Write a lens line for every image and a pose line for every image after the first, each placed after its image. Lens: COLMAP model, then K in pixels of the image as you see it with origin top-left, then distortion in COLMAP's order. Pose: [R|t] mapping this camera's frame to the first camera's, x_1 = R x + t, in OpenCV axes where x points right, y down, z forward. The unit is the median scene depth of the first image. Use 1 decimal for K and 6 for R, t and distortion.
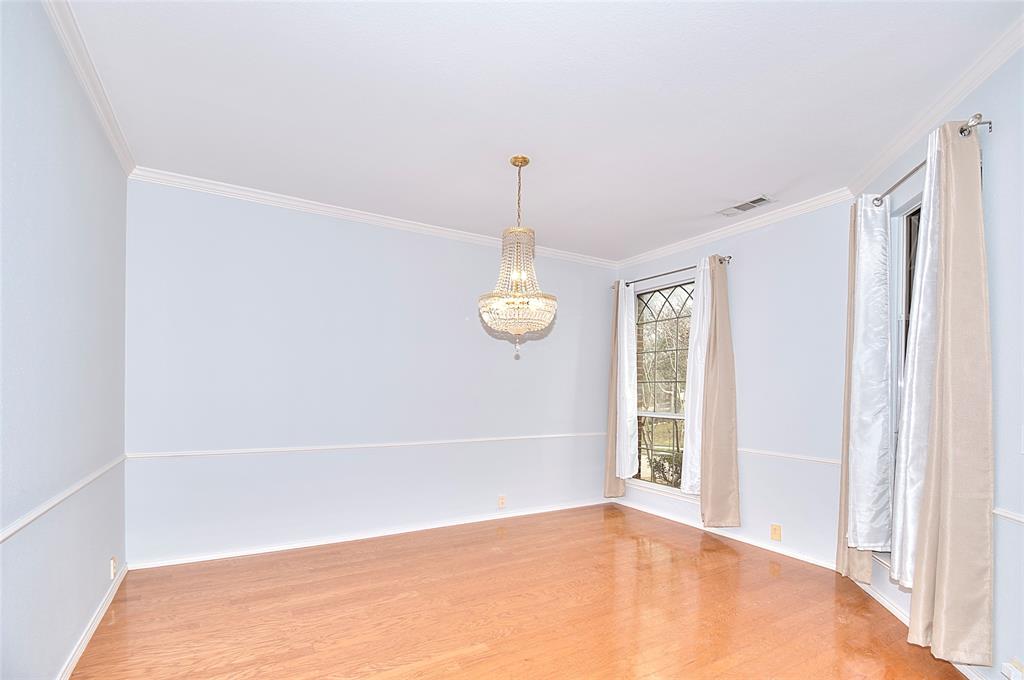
lens RADIAL K [[470.0, 0, 515.7], [0, 470.0, 388.9], [0, 0, 1]] dist [0.006198, -0.012662]
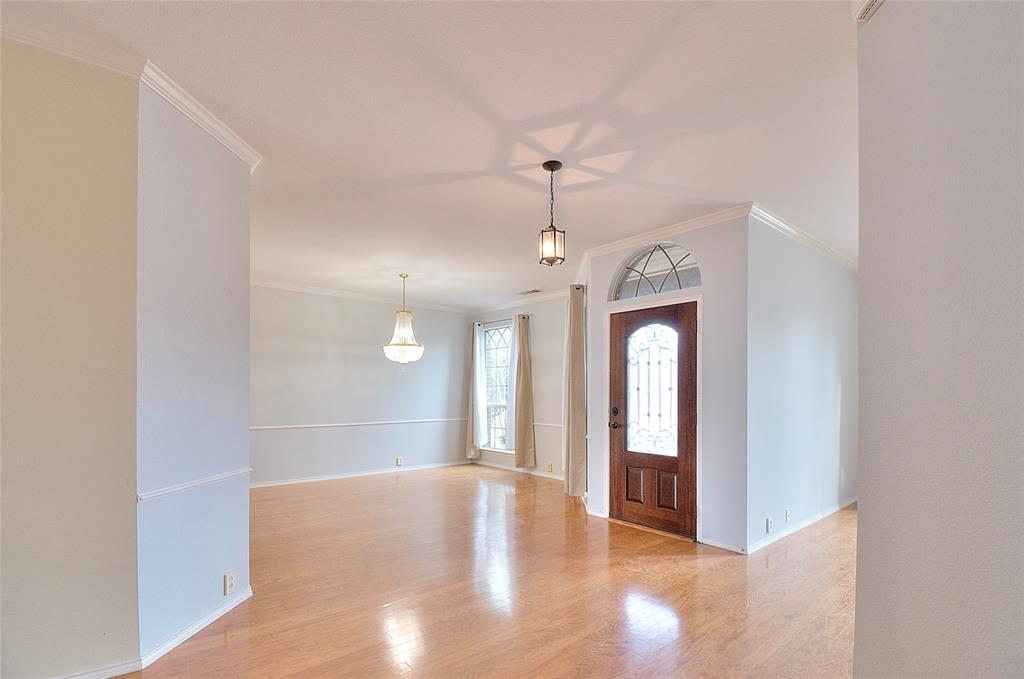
lens RADIAL K [[470.0, 0, 492.6], [0, 470.0, 390.2], [0, 0, 1]] dist [0.006198, -0.012662]
pose [[0.987853, -0.014065, 0.154755, 0.041347], [0.014103, 0.999900, 0.000852, -0.001682], [-0.154751, 0.001340, 0.987953, -0.715385]]
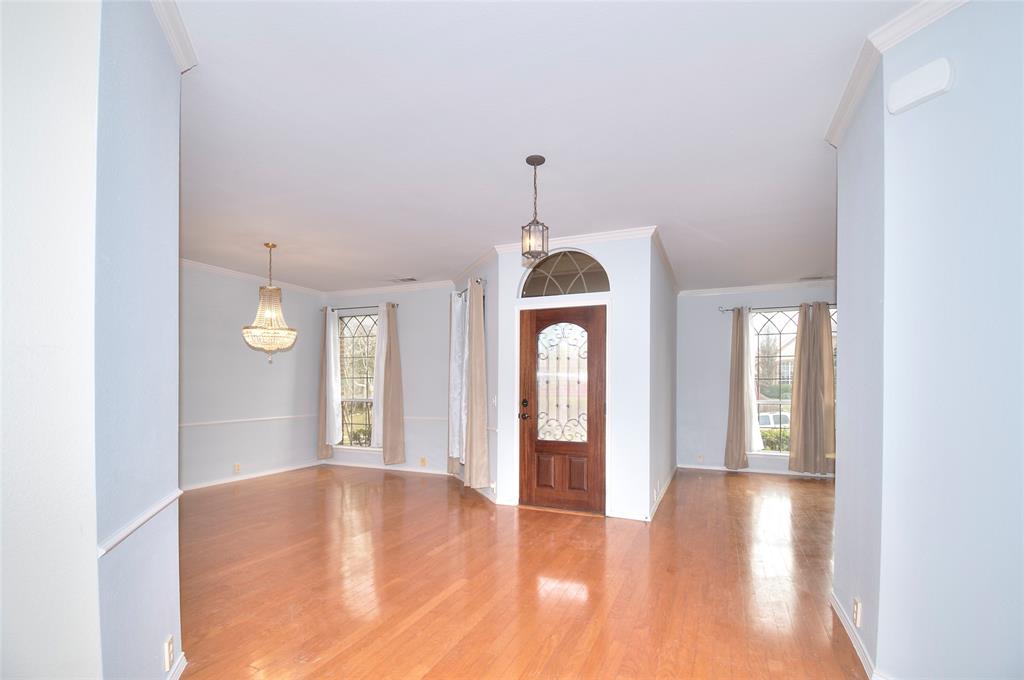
lens RADIAL K [[470.0, 0, 512.8], [0, 470.0, 385.2], [0, 0, 1]] dist [0.006198, -0.012662]
pose [[0.809906, -0.012900, 0.586418, -0.199265], [0.008789, 0.999913, 0.009857, -0.002859], [-0.586494, -0.002829, 0.809949, -0.596703]]
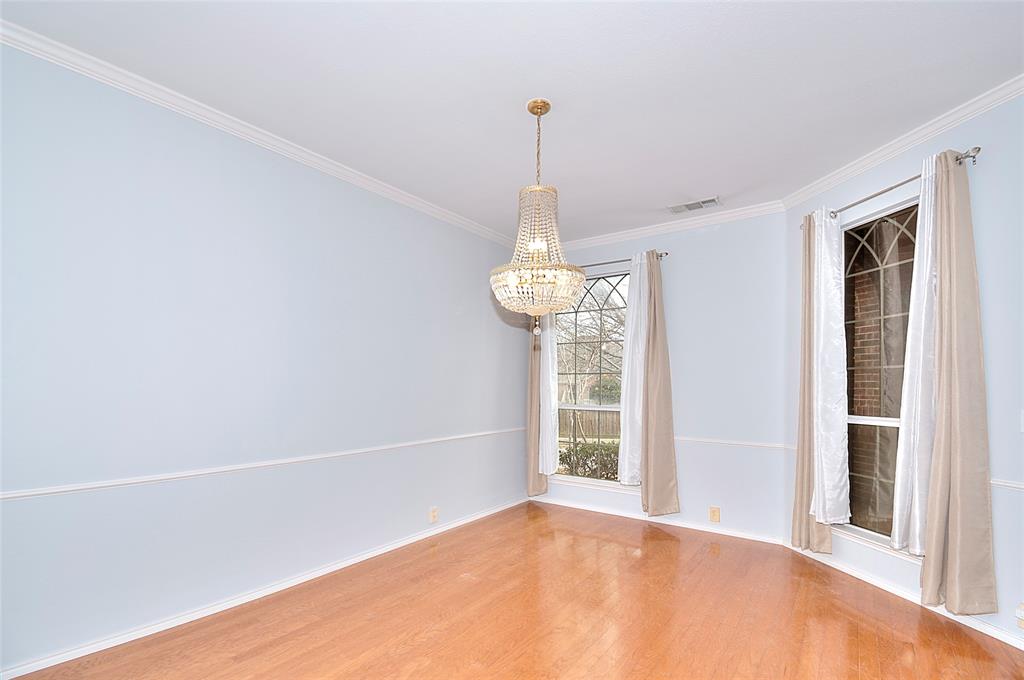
lens RADIAL K [[470.0, 0, 519.8], [0, 470.0, 376.3], [0, 0, 1]] dist [0.006198, -0.012662]
pose [[0.912628, -0.000284, 0.408790, -0.259972], [0.004784, 0.999939, -0.009985, 0.000099], [-0.408762, 0.011068, 0.912574, 0.183587]]
